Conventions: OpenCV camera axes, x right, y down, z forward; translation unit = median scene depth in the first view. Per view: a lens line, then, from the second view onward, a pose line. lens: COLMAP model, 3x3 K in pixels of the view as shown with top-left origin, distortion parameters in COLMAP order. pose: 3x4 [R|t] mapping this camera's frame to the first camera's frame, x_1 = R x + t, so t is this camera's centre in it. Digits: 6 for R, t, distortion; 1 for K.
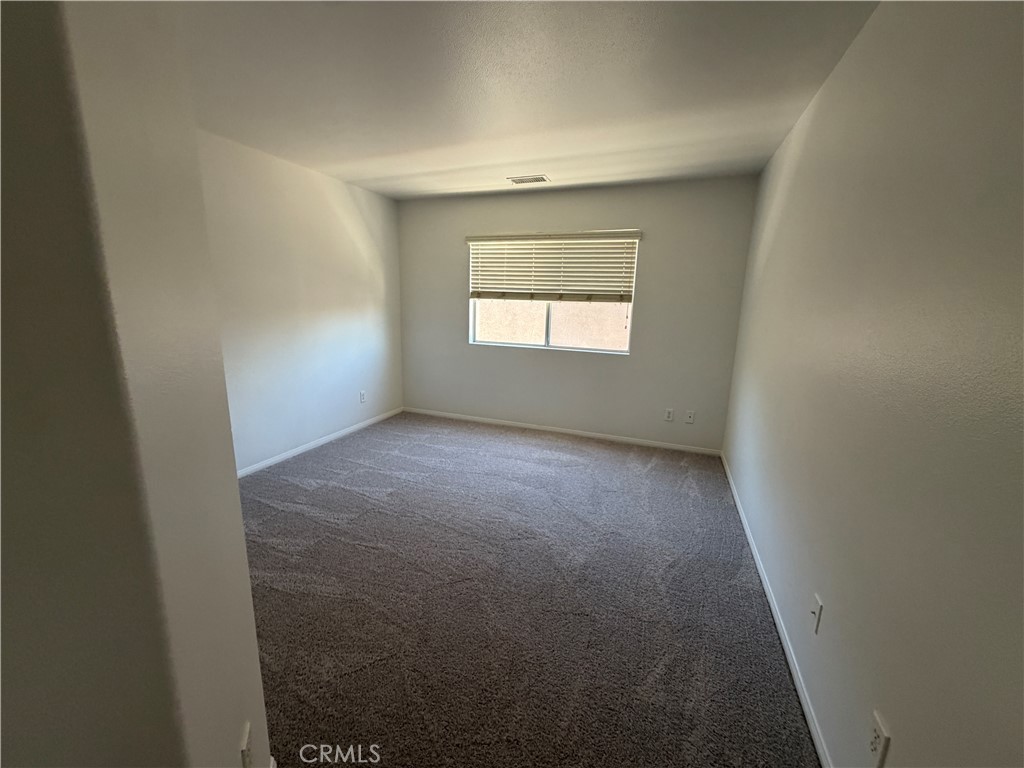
lens RADIAL K [[408.1, 0, 509.0], [0, 408.1, 385.2], [0, 0, 1]] dist [-0.001545, -0.000178]
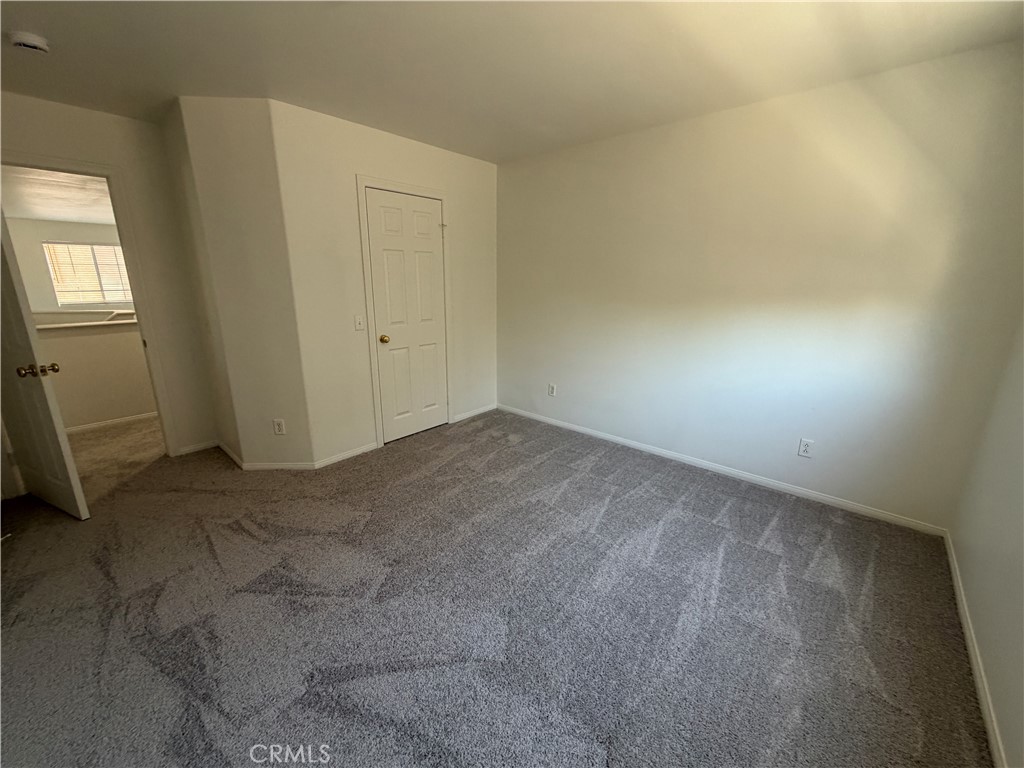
lens RADIAL K [[412.1, 0, 512.0], [0, 412.1, 384.0], [0, 0, 1]] dist [-0.001007, -0.000030]
pose [[-0.349923, 0.215142, -0.911739, 0.357976], [-0.205152, 0.932045, 0.298670, -0.164534], [0.914039, 0.291556, -0.282007, 0.790035]]
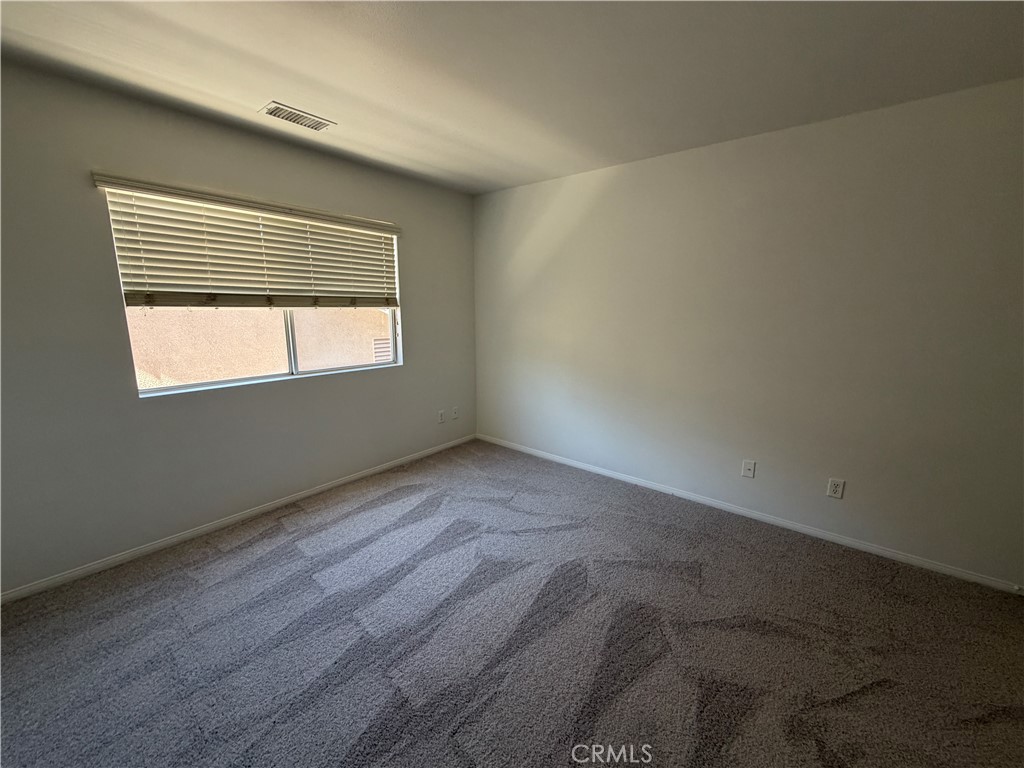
lens RADIAL K [[408.1, 0, 509.0], [0, 408.1, 385.2], [0, 0, 1]] dist [-0.001545, -0.000178]
pose [[0.316648, -0.206073, 0.925888, -0.451164], [0.192951, 0.969700, 0.149837, -0.116301], [-0.928711, 0.131206, 0.346816, 0.462778]]
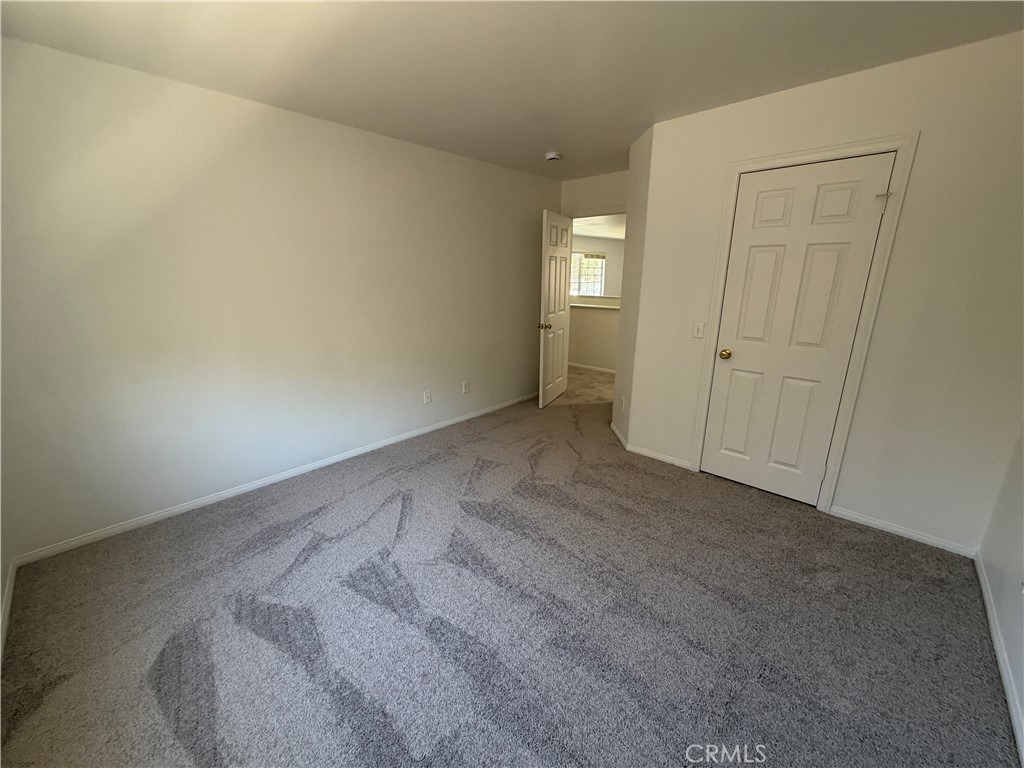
lens RADIAL K [[408.1, 0, 509.0], [0, 408.1, 385.2], [0, 0, 1]] dist [-0.001545, -0.000178]
pose [[-0.920071, -0.125503, 0.371104, -0.236838], [0.059158, 0.891921, 0.448305, -0.230531], [-0.387259, 0.434426, -0.813206, 1.012674]]
